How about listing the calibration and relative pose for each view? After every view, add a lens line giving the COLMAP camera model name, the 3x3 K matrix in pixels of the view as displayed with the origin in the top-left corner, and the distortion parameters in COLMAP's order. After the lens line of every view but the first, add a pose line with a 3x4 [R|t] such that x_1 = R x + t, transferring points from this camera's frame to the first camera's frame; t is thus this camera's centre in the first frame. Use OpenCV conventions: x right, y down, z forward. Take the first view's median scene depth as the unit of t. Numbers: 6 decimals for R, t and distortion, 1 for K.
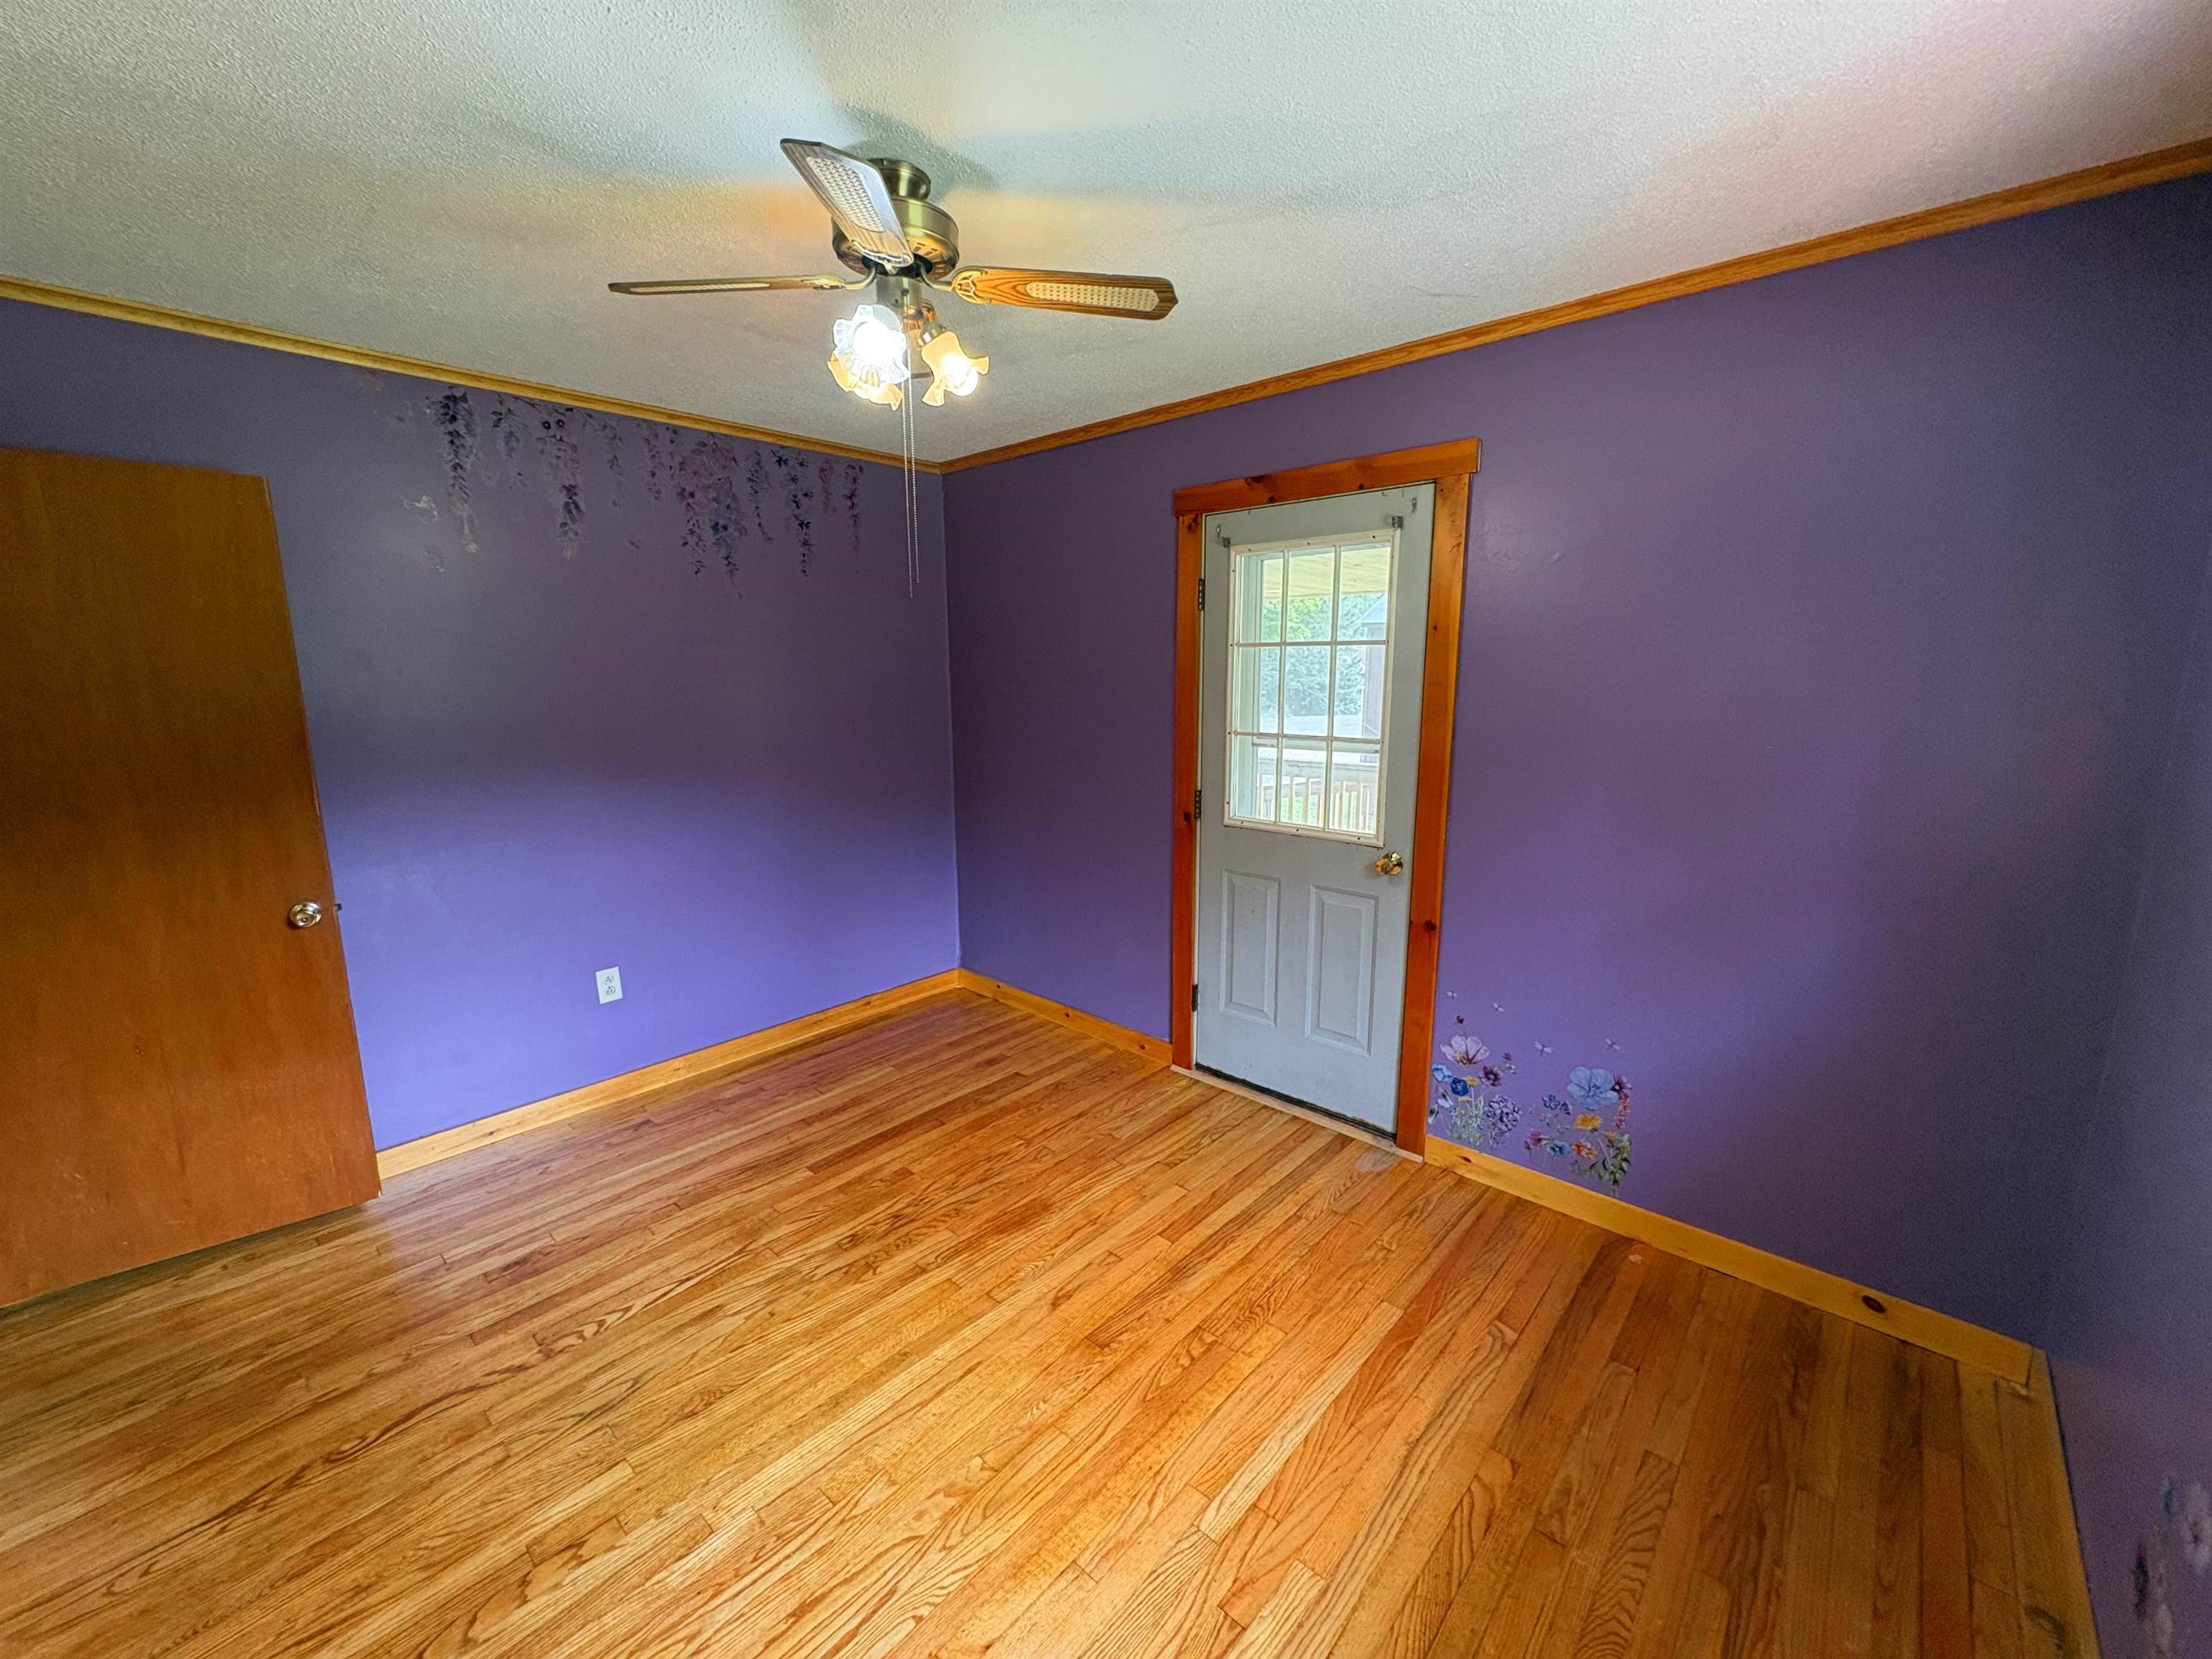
lens RADIAL K [[881.9, 0, 1095.6], [0, 881.9, 831.0], [0, 0, 1]] dist [-0.000494, 0.000569]
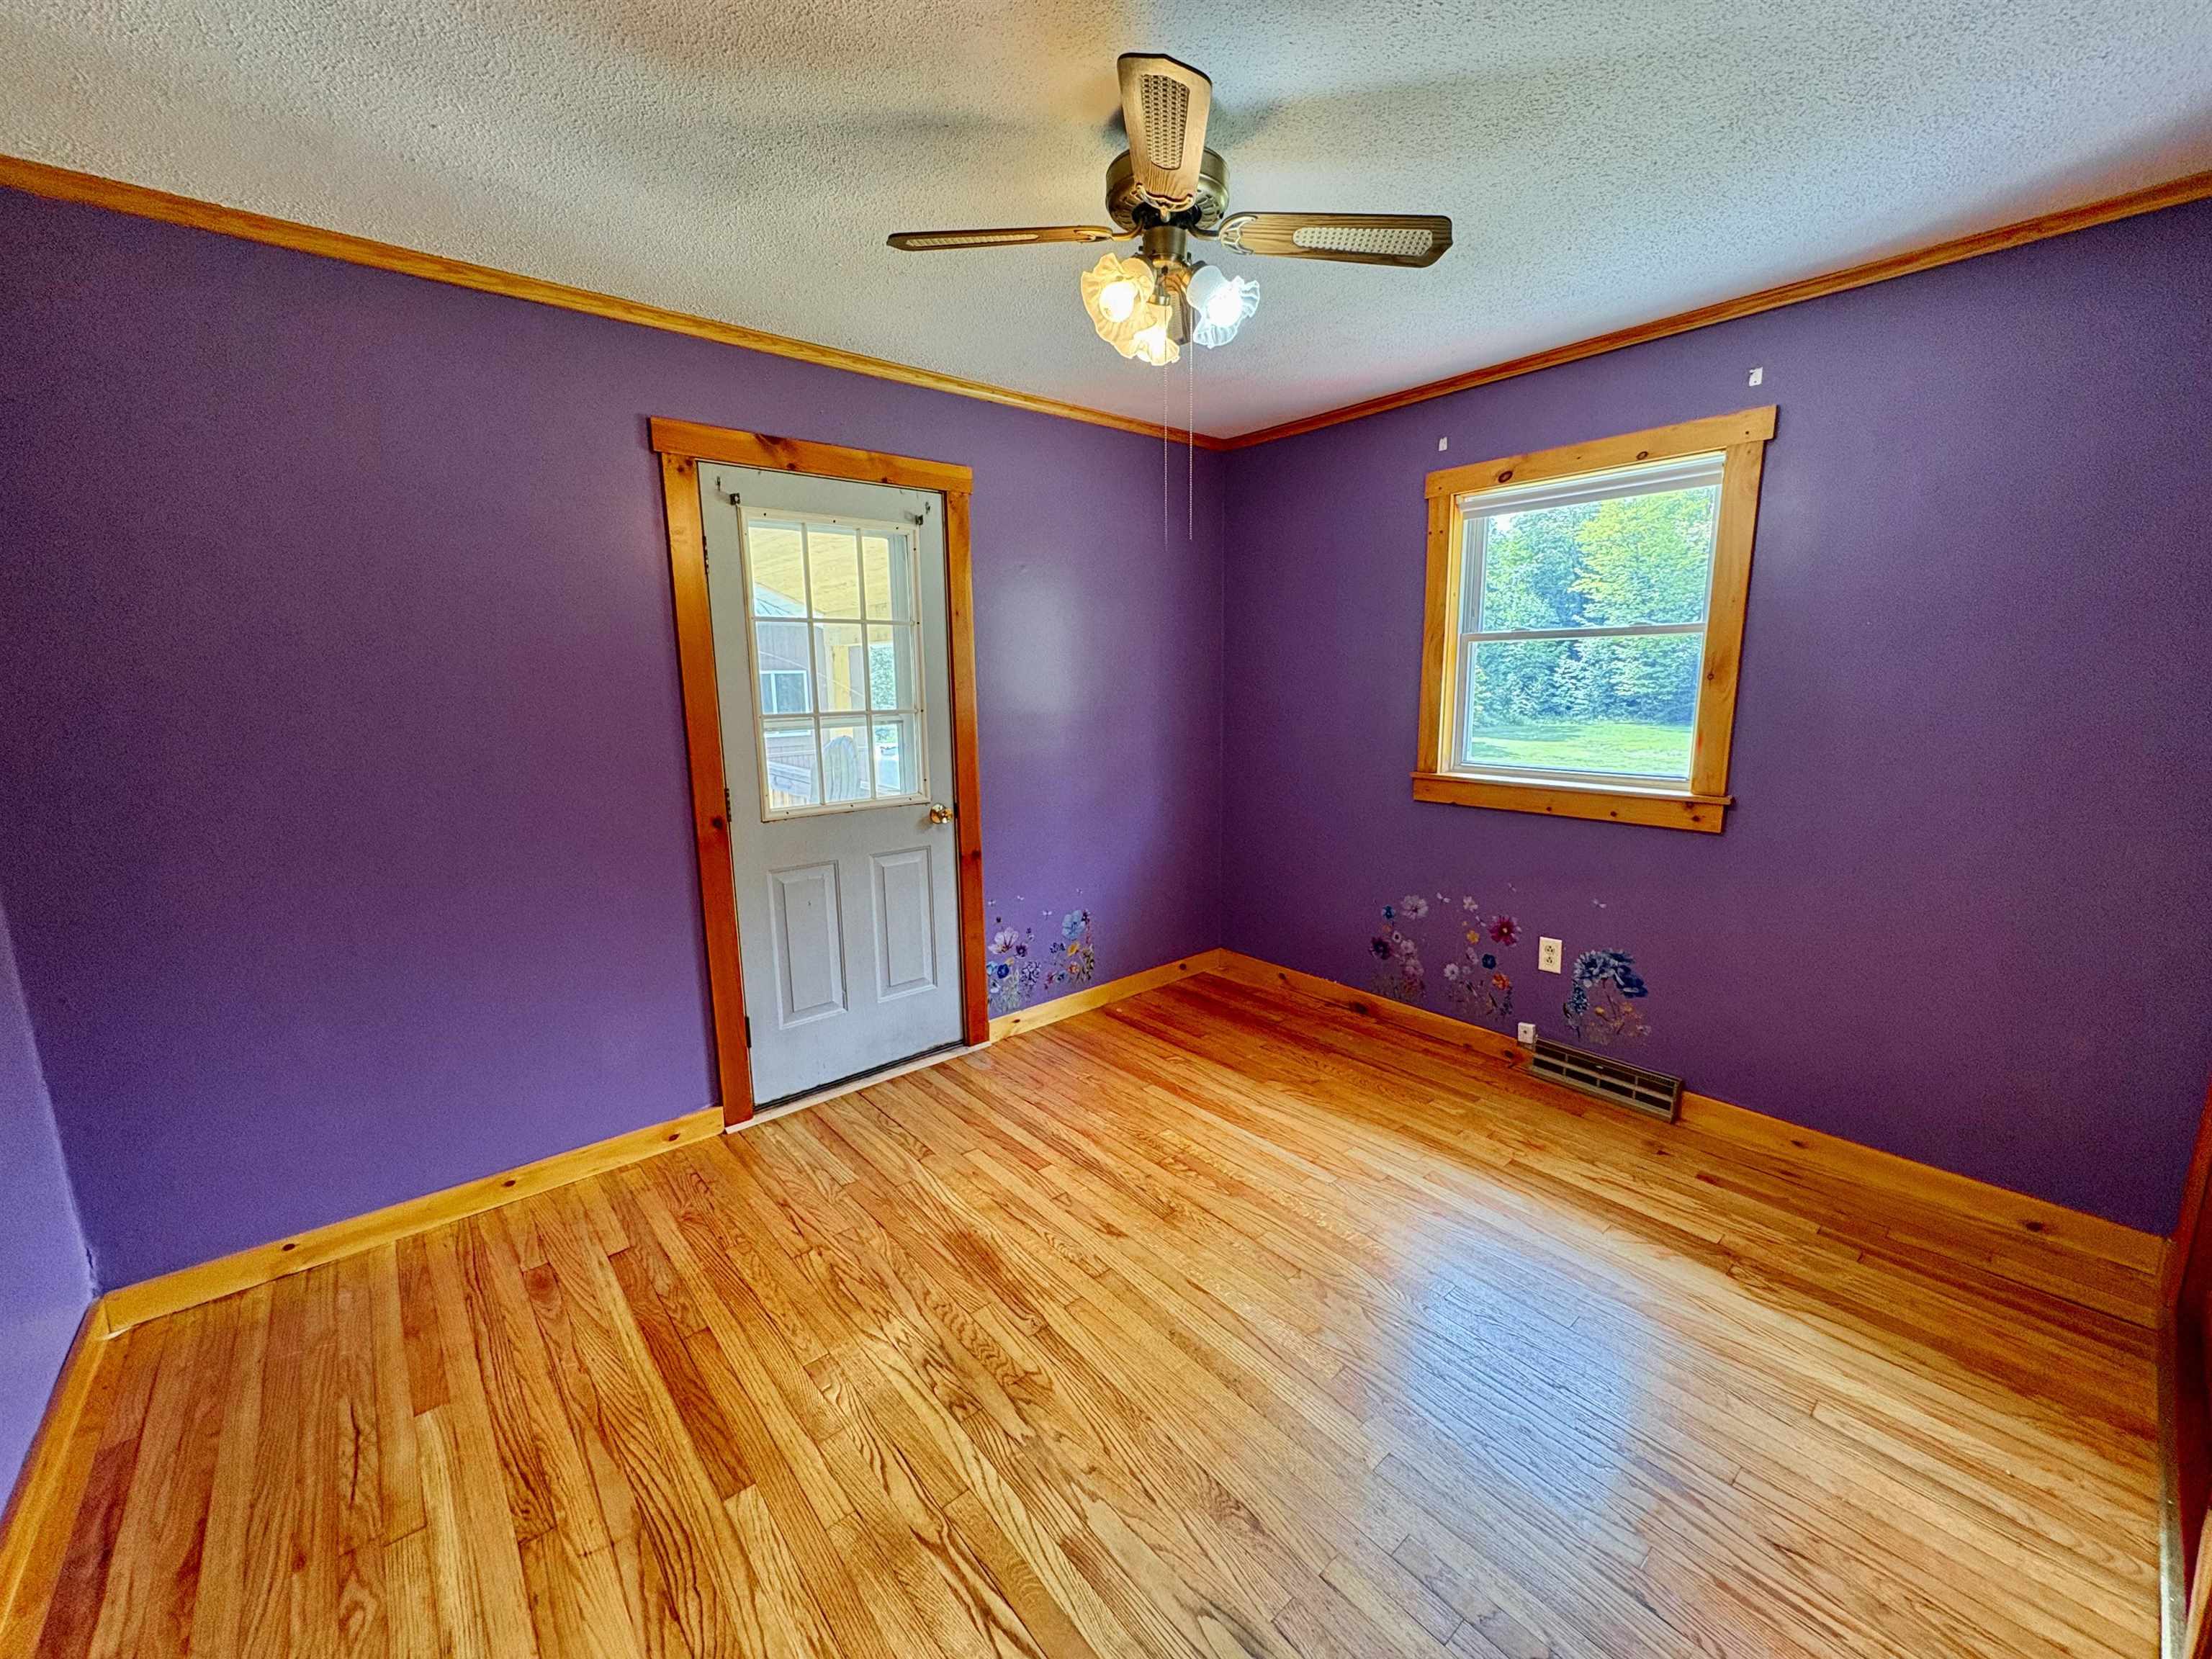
lens RADIAL K [[881.9, 0, 1117.5], [0, 881.9, 829.5], [0, 0, 1]] dist [-0.000494, 0.000569]
pose [[0.113095, -0.175727, 0.977921, -0.782589], [0.189410, 0.969999, 0.152399, -0.076000], [-0.975363, 0.167993, 0.142987, 0.602626]]
